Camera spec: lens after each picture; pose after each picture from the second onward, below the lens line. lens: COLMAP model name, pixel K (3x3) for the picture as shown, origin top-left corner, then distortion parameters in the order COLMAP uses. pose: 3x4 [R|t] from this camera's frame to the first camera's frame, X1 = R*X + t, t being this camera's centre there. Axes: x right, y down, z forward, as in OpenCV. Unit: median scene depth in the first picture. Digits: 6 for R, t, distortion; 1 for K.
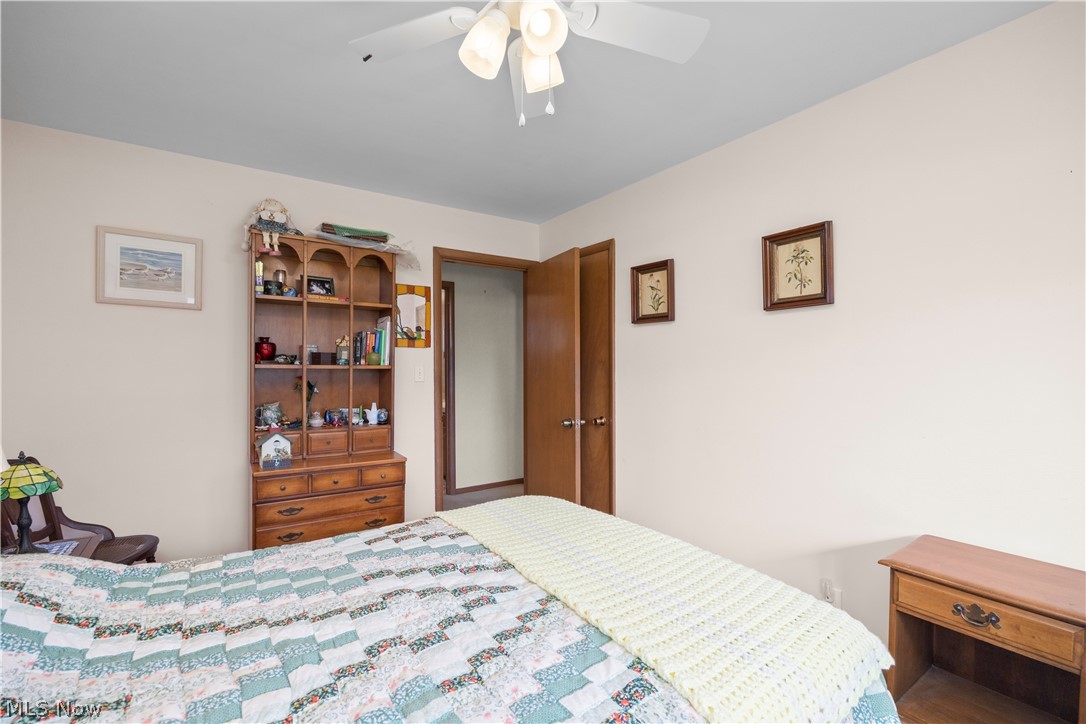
lens RADIAL K [[489.5, 0, 546.0], [0, 489.5, 372.1], [0, 0, 1]] dist [-0.016768, -0.000165]
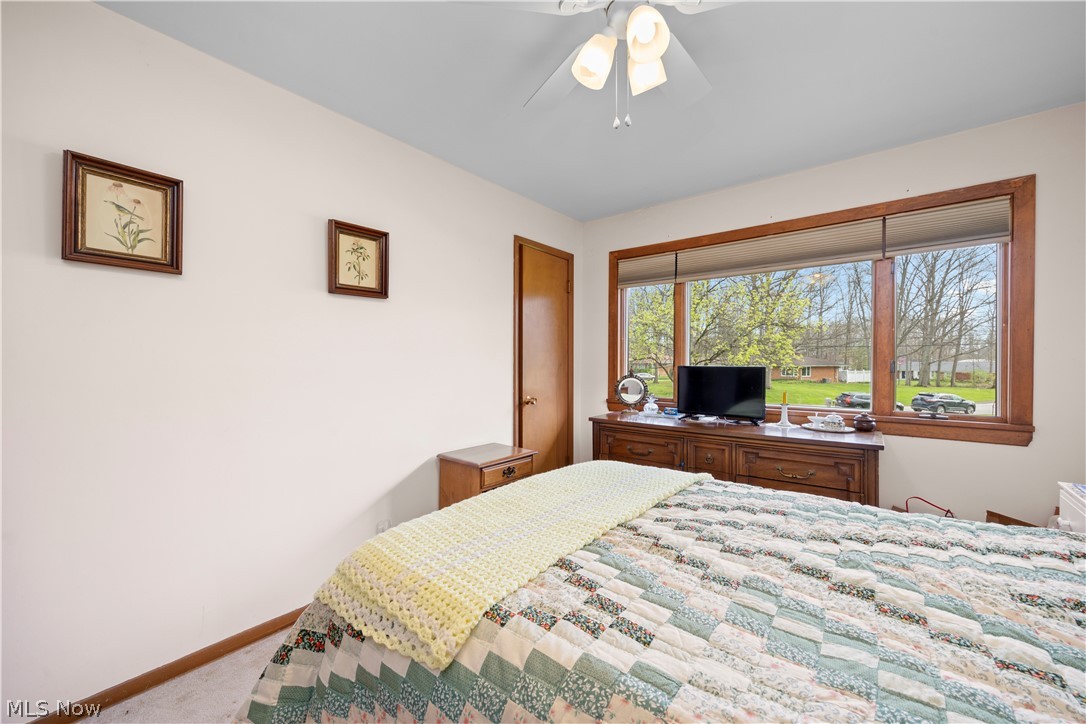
lens RADIAL K [[422.8, 0, 541.2], [0, 422.8, 365.4], [0, 0, 1]] dist [-0.000875, -0.000351]
pose [[-0.291342, -0.011282, 0.956553, -0.557673], [0.009378, 0.999849, 0.014649, 0.019796], [-0.956573, 0.013238, -0.291192, 0.885430]]
